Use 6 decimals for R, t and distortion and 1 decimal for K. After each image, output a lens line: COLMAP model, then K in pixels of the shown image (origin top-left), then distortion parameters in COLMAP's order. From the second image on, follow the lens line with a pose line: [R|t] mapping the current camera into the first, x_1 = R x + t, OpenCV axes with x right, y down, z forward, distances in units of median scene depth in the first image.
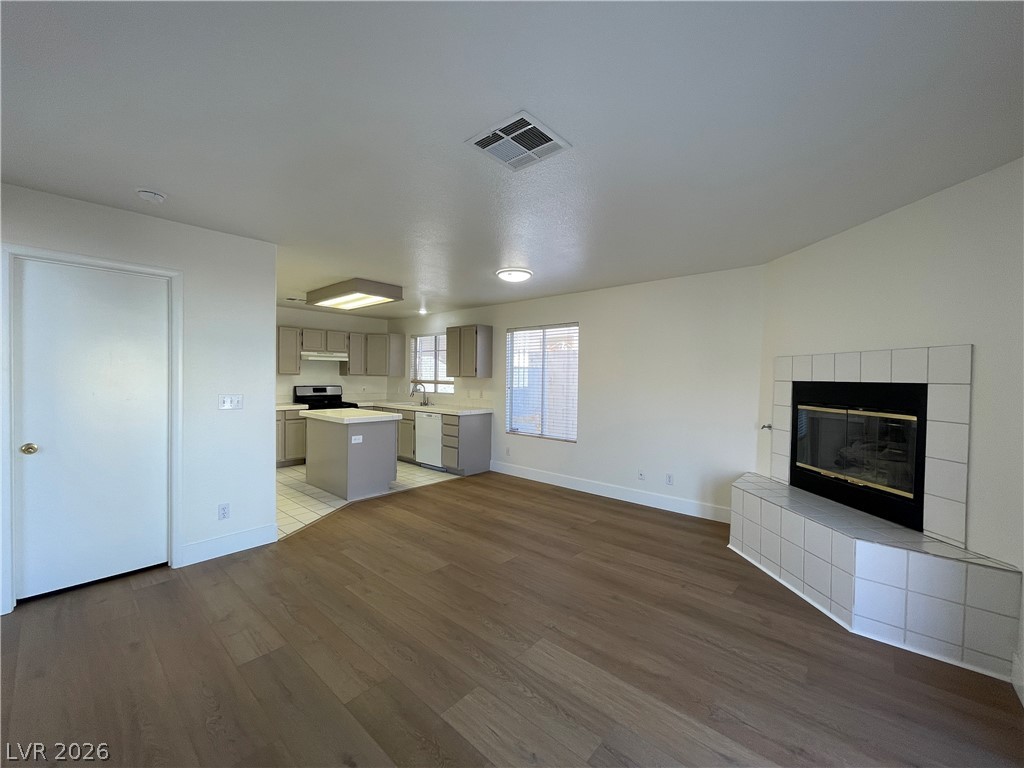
lens RADIAL K [[410.5, 0, 516.0], [0, 410.5, 381.9], [0, 0, 1]] dist [0.000628, 0.000077]
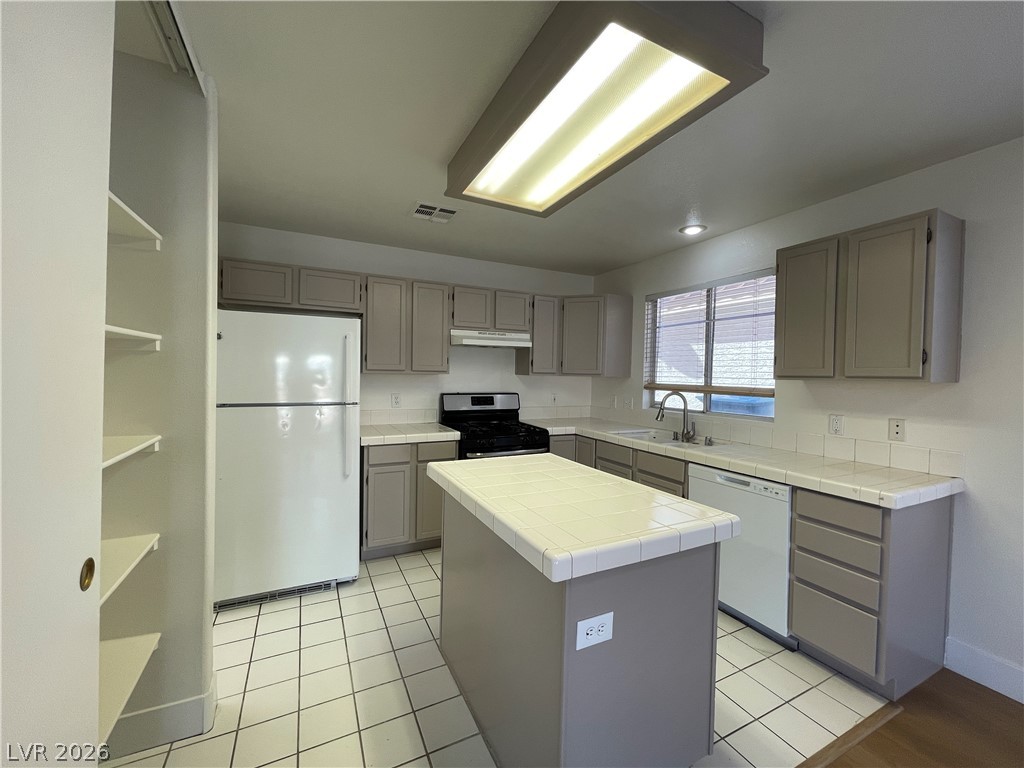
lens RADIAL K [[414.6, 0, 512.0], [0, 414.6, 384.0], [0, 0, 1]] dist [0.002251, 0.000470]
pose [[0.921531, 0.011957, -0.388122, -0.257053], [-0.010839, 0.999928, 0.005072, -0.006829], [0.388154, -0.000467, 0.921594, 0.571893]]
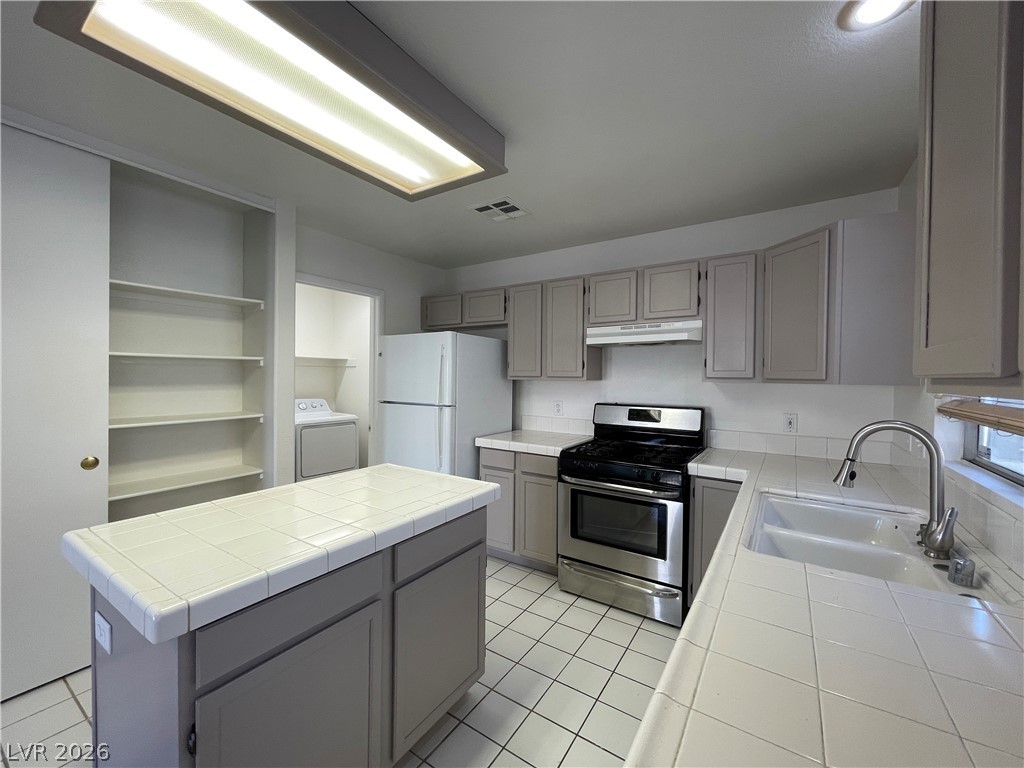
lens RADIAL K [[414.6, 0, 512.0], [0, 414.6, 384.0], [0, 0, 1]] dist [0.002251, 0.000470]
pose [[0.130622, 0.005684, -0.991416, -0.081870], [-0.023370, 0.999723, 0.002653, -0.011637], [0.991157, 0.022823, 0.130719, 0.920909]]
